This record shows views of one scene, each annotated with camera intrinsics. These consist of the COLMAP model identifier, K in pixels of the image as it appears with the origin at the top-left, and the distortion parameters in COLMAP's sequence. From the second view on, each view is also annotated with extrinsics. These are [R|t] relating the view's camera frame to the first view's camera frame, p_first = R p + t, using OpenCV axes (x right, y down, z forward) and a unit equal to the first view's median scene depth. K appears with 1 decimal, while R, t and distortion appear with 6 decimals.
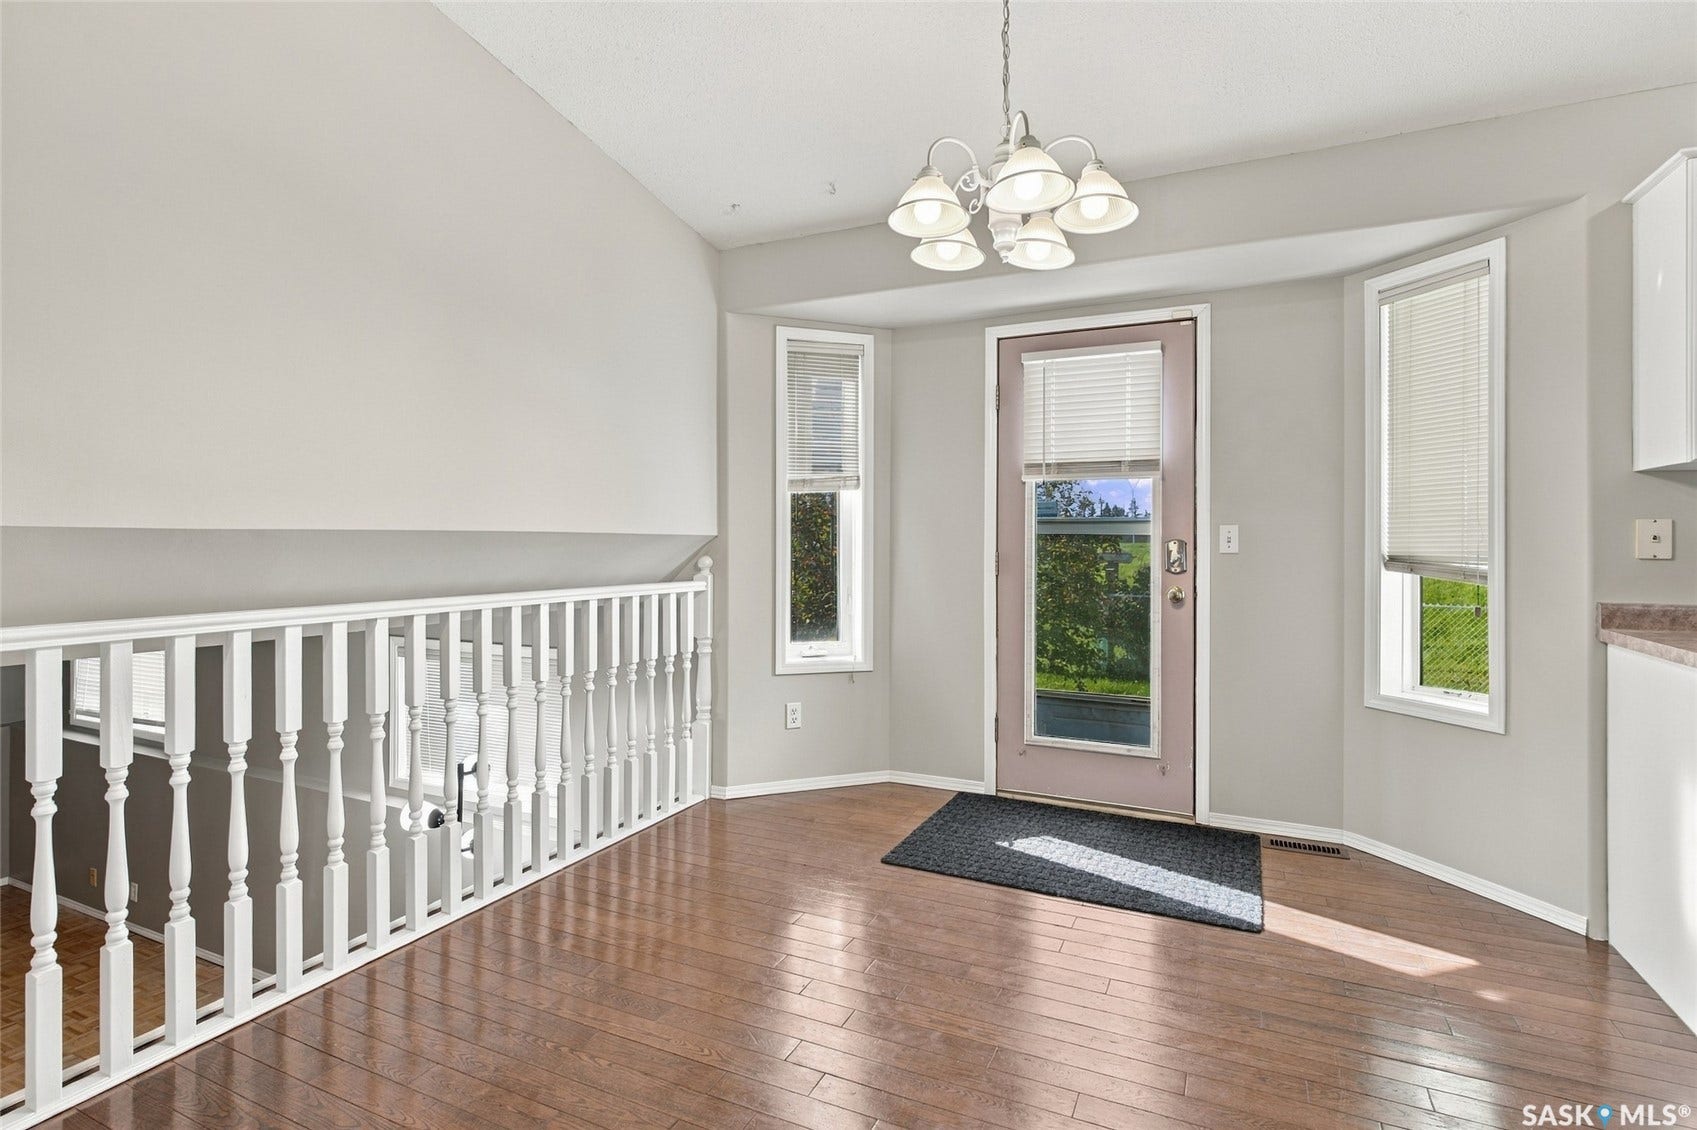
lens RADIAL K [[812.0, 0, 839.1], [0, 812.0, 535.3], [0, 0, 1]] dist [0.001212, -0.003226]
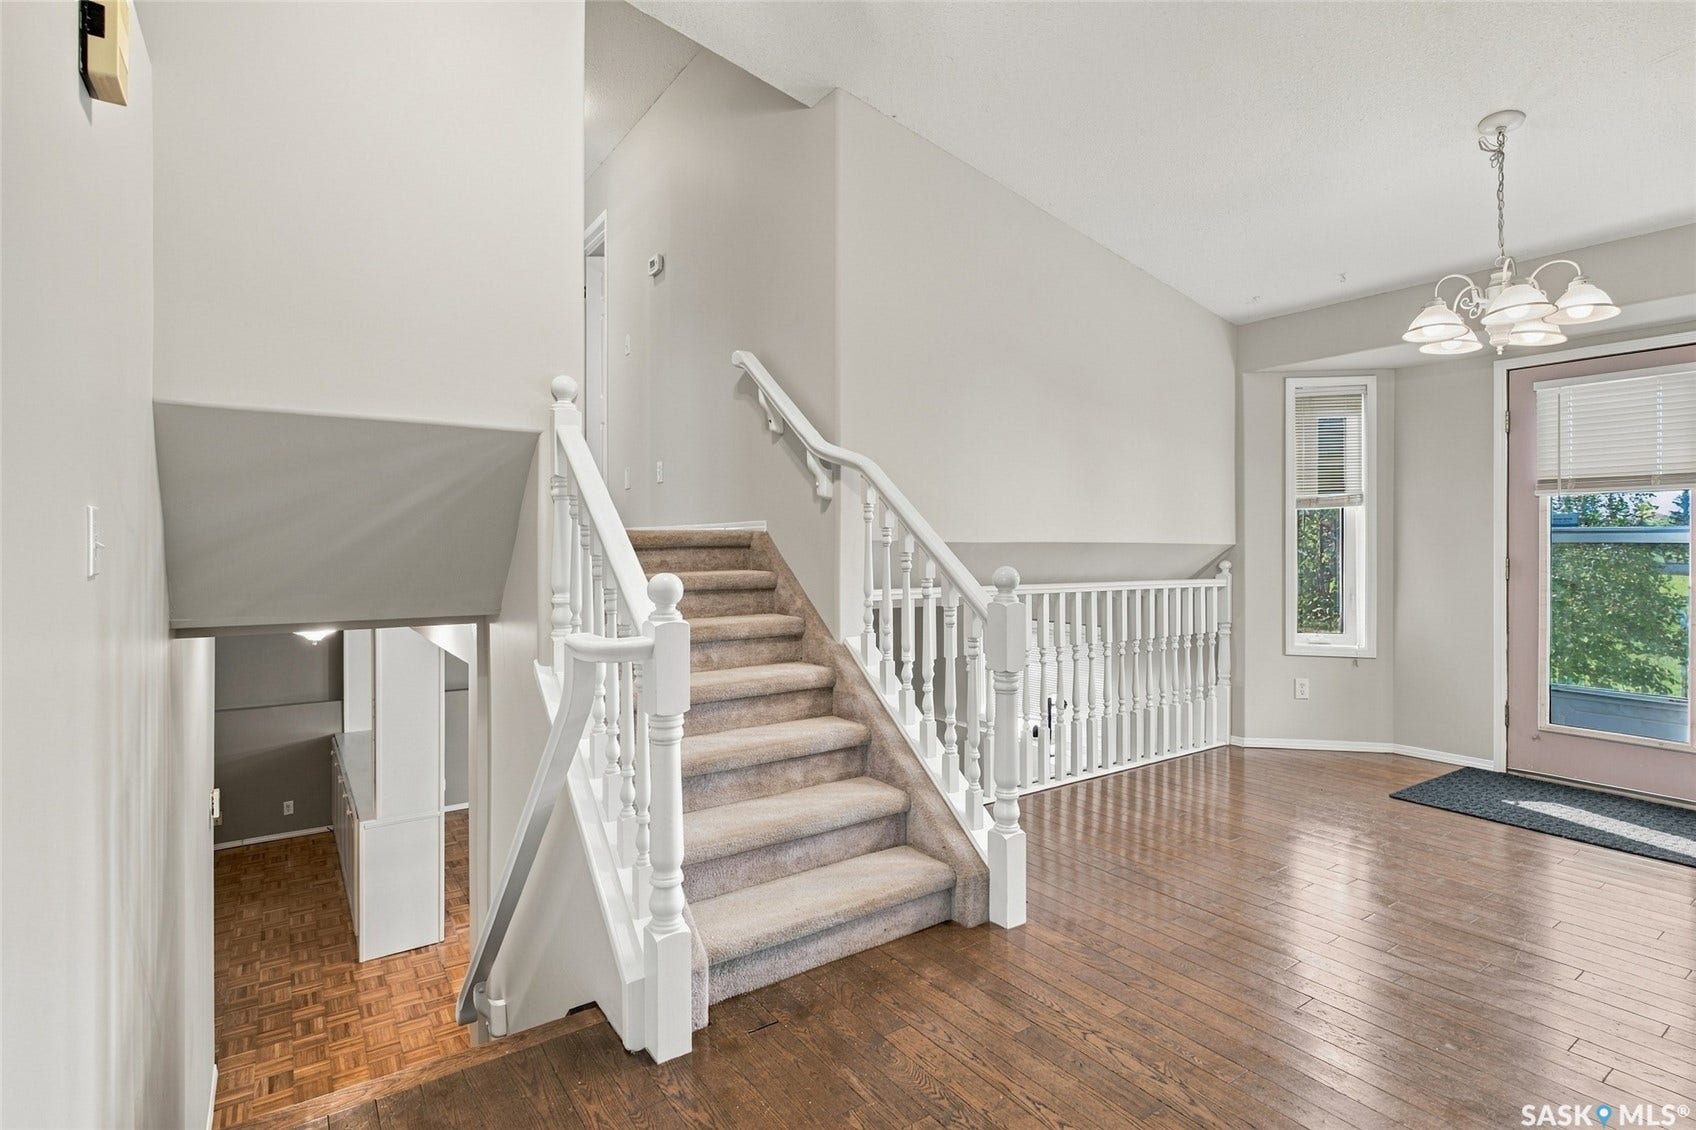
lens RADIAL K [[811.5, 0, 852.1], [0, 811.5, 544.9], [0, 0, 1]] dist [0.001212, -0.003226]
pose [[0.872212, -0.000789, -0.489127, -0.049885], [0.002436, 0.999993, 0.002731, -0.003736], [0.489122, -0.003574, 0.872208, -0.436010]]
